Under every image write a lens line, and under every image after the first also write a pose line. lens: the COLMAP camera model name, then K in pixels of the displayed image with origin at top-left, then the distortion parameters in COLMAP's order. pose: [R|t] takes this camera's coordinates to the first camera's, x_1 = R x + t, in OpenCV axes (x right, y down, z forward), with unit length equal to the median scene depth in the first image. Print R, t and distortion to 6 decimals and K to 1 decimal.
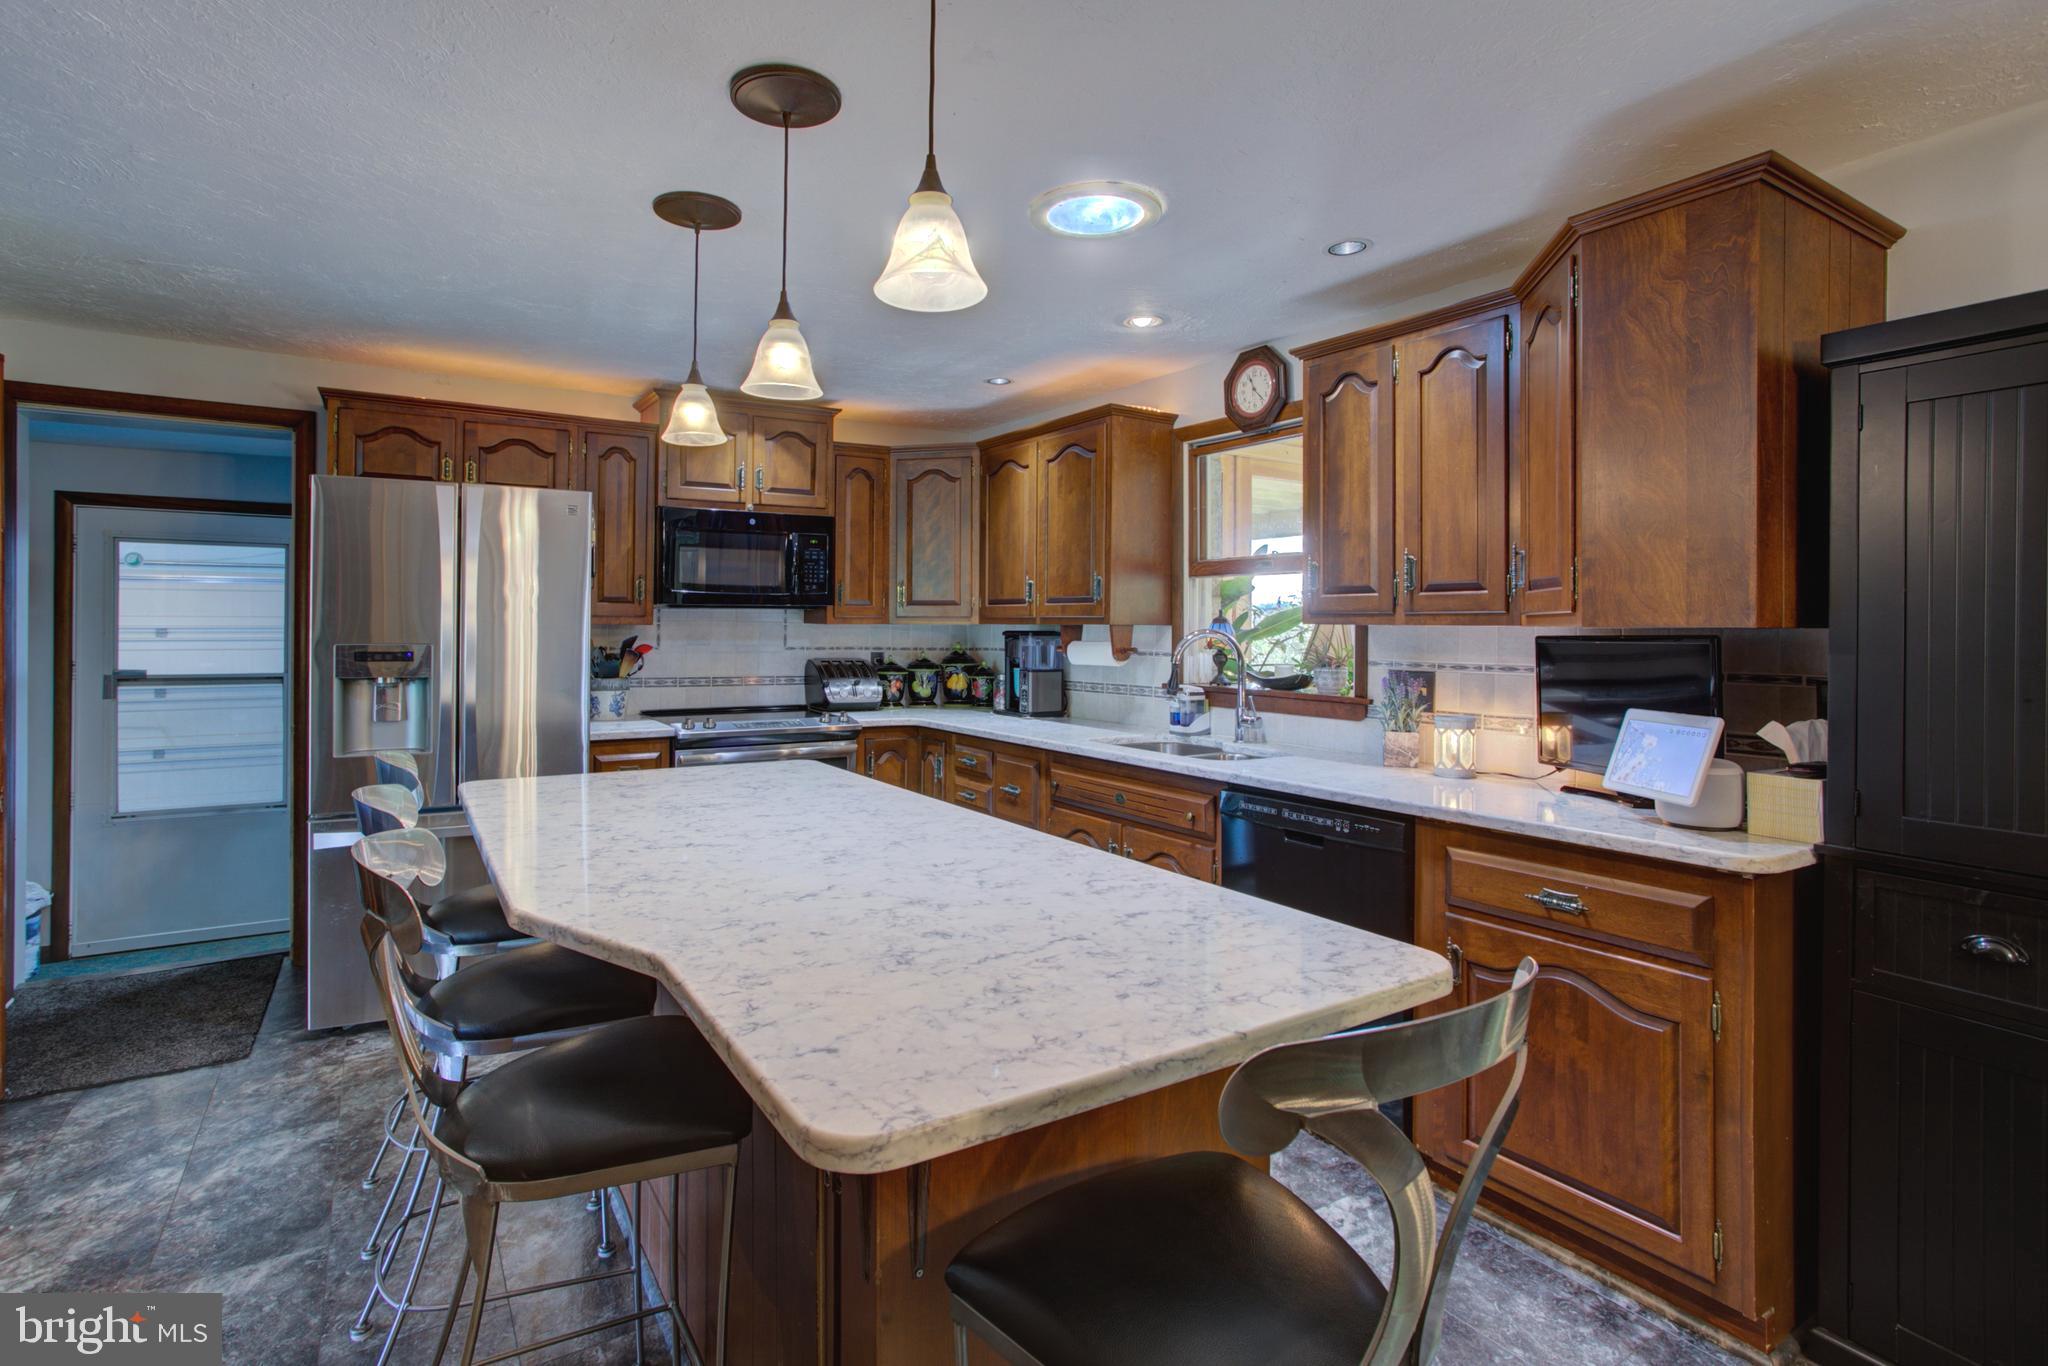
lens RADIAL K [[1012.4, 0, 1017.8], [0, 1012.4, 627.0], [0, 0, 1]] dist [-0.039457, 0.018456]
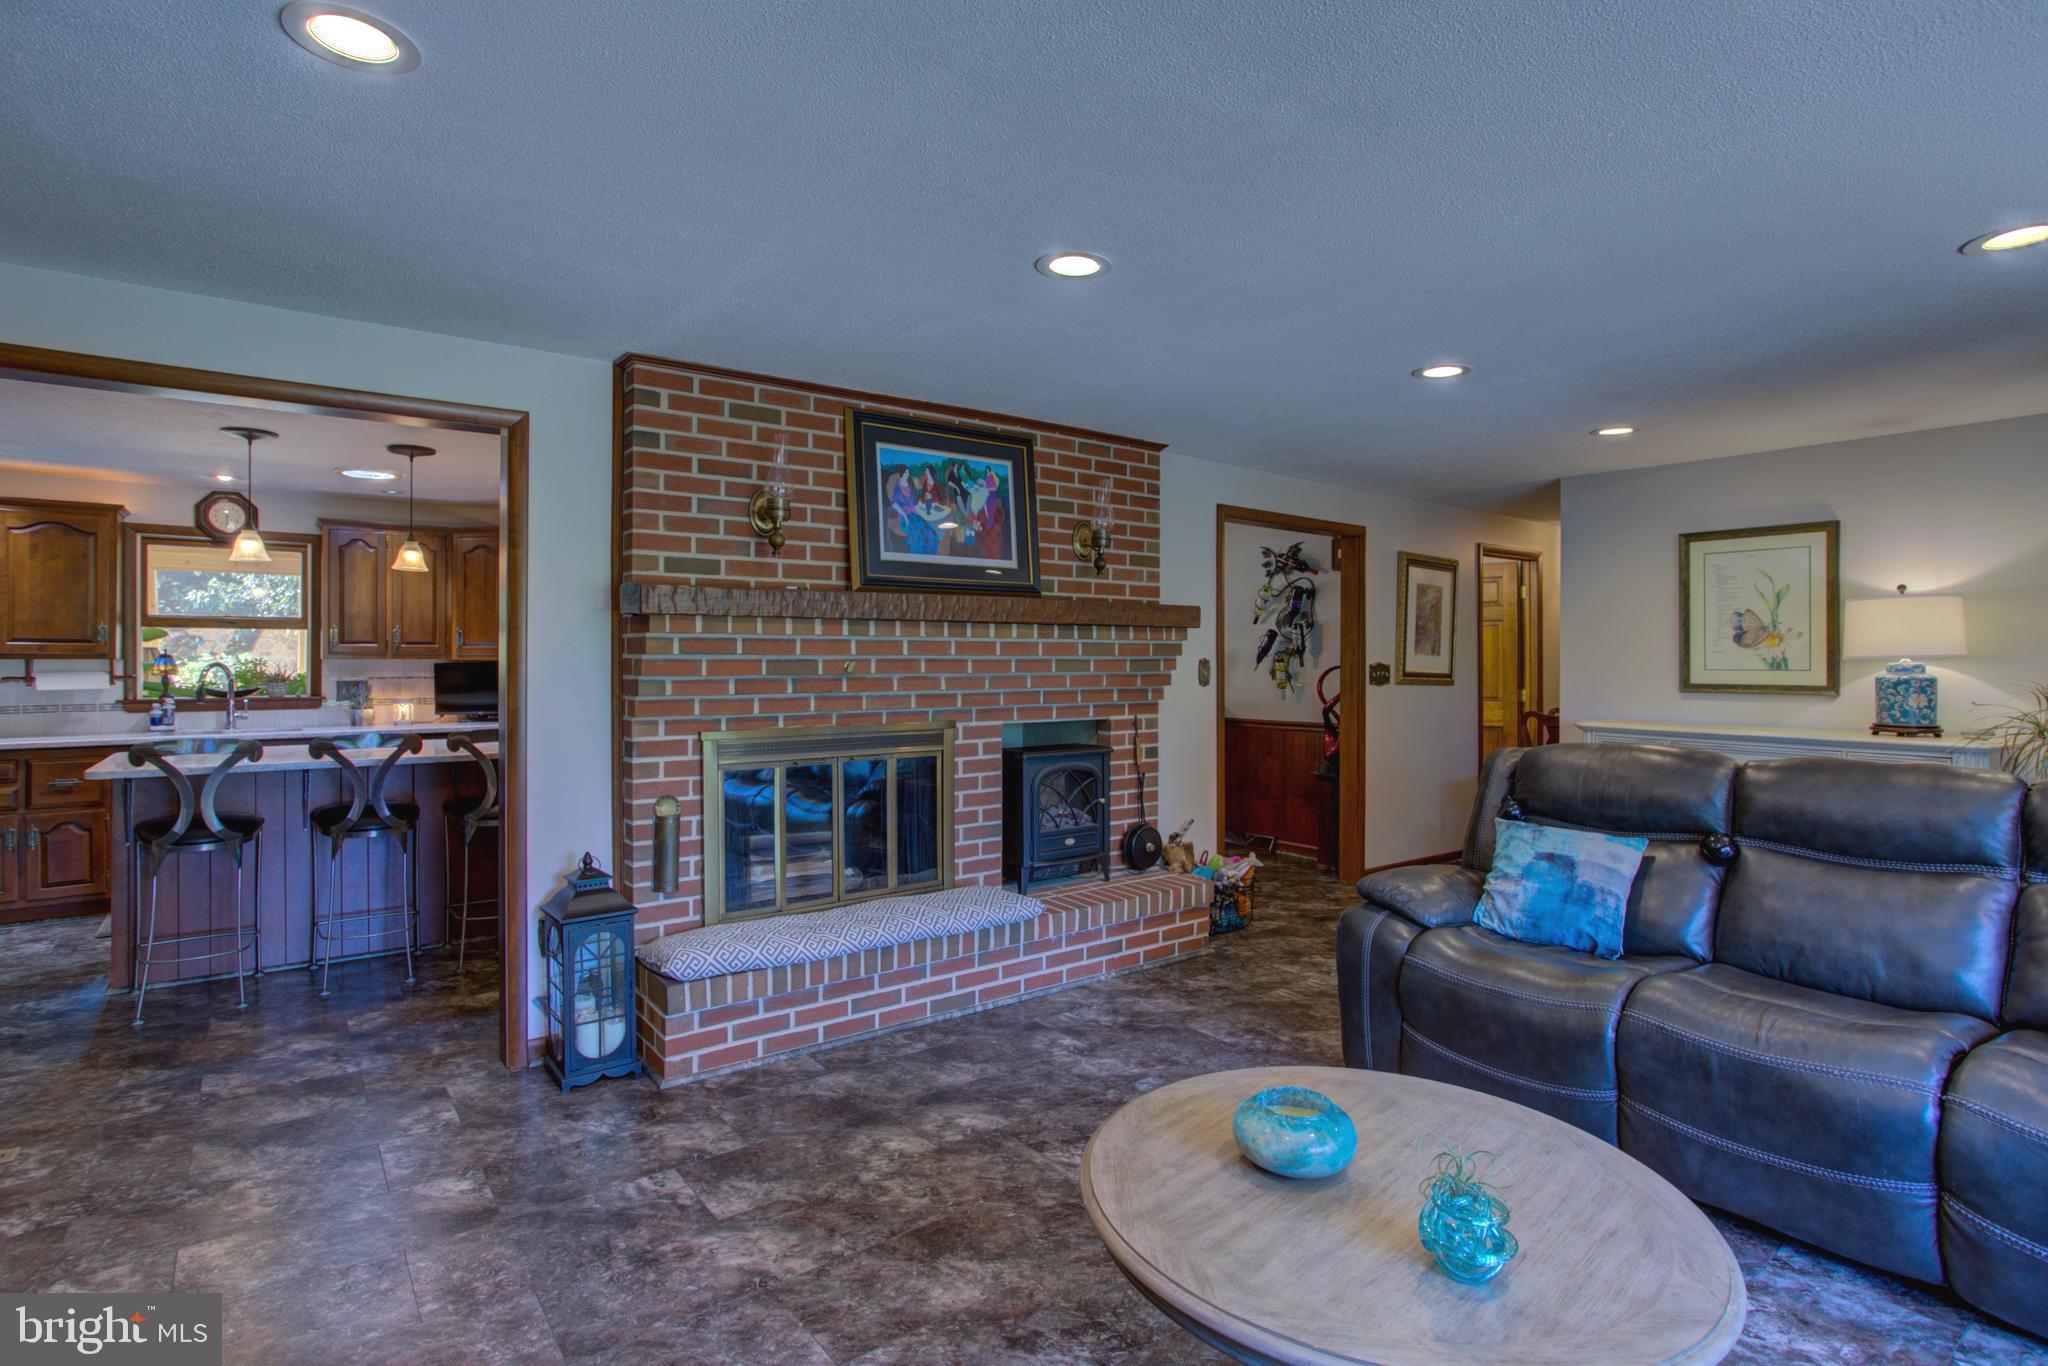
lens RADIAL K [[1012.4, 0, 1015.6], [0, 1012.4, 662.9], [0, 0, 1]] dist [-0.039457, 0.018456]
pose [[-0.053797, -0.008942, 0.998512, -1.310588], [-0.000722, 0.999960, 0.008916, -0.009759], [-0.998552, -0.000242, -0.053801, -0.181643]]
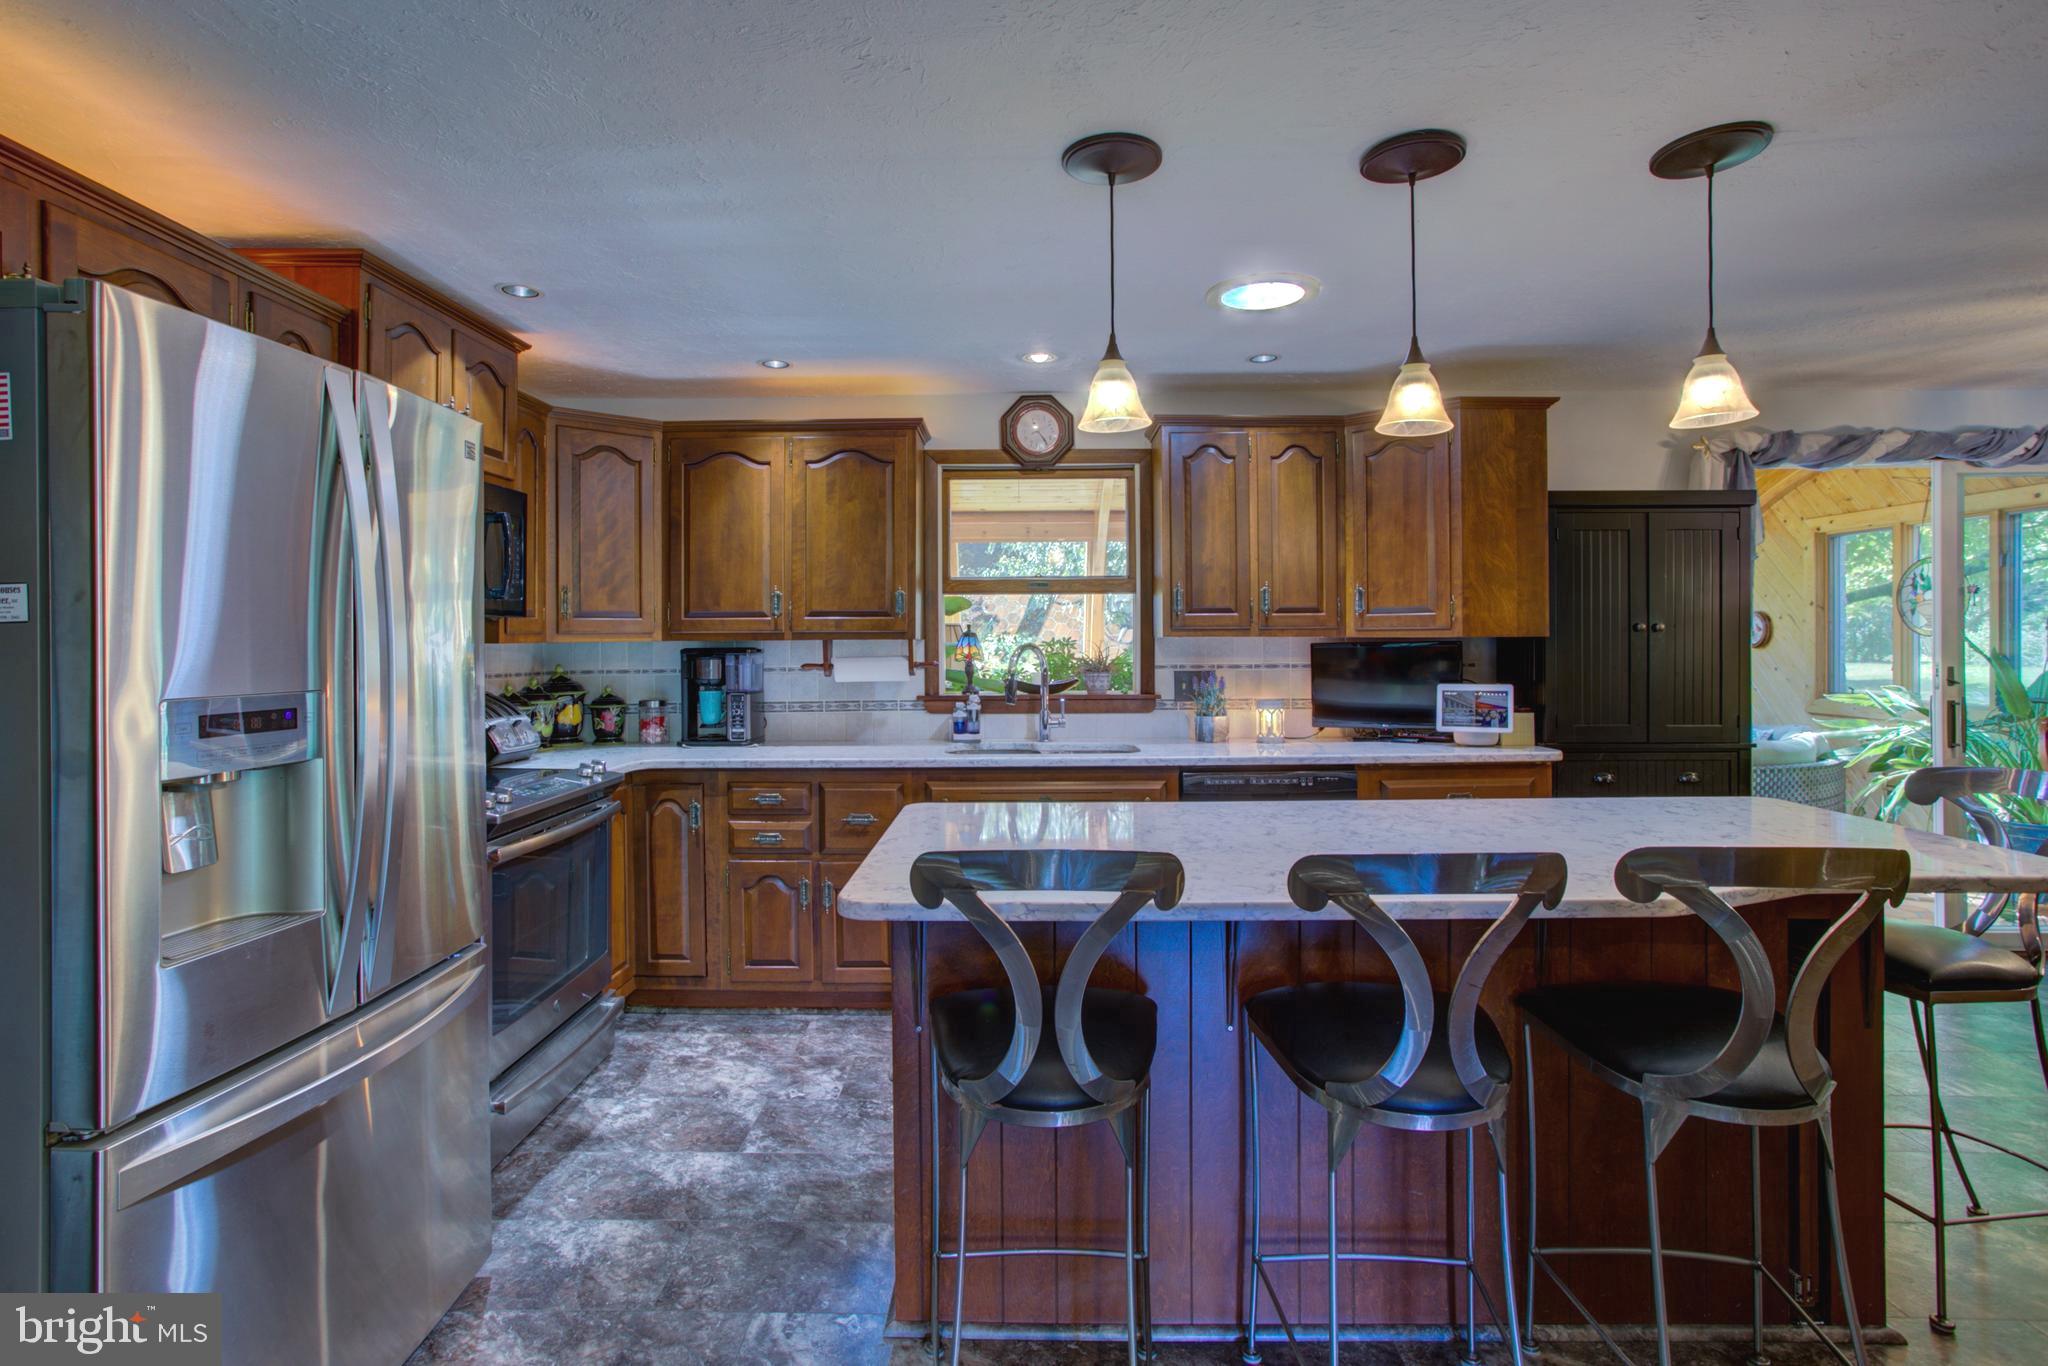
lens RADIAL K [[1012.4, 0, 1026.5], [0, 1012.4, 631.1], [0, 0, 1]] dist [-0.039457, 0.018456]
pose [[0.551140, -0.008203, 0.834372, -0.649748], [0.009439, 0.999949, 0.003596, -0.012296], [-0.834359, 0.005894, 0.551189, 0.343502]]
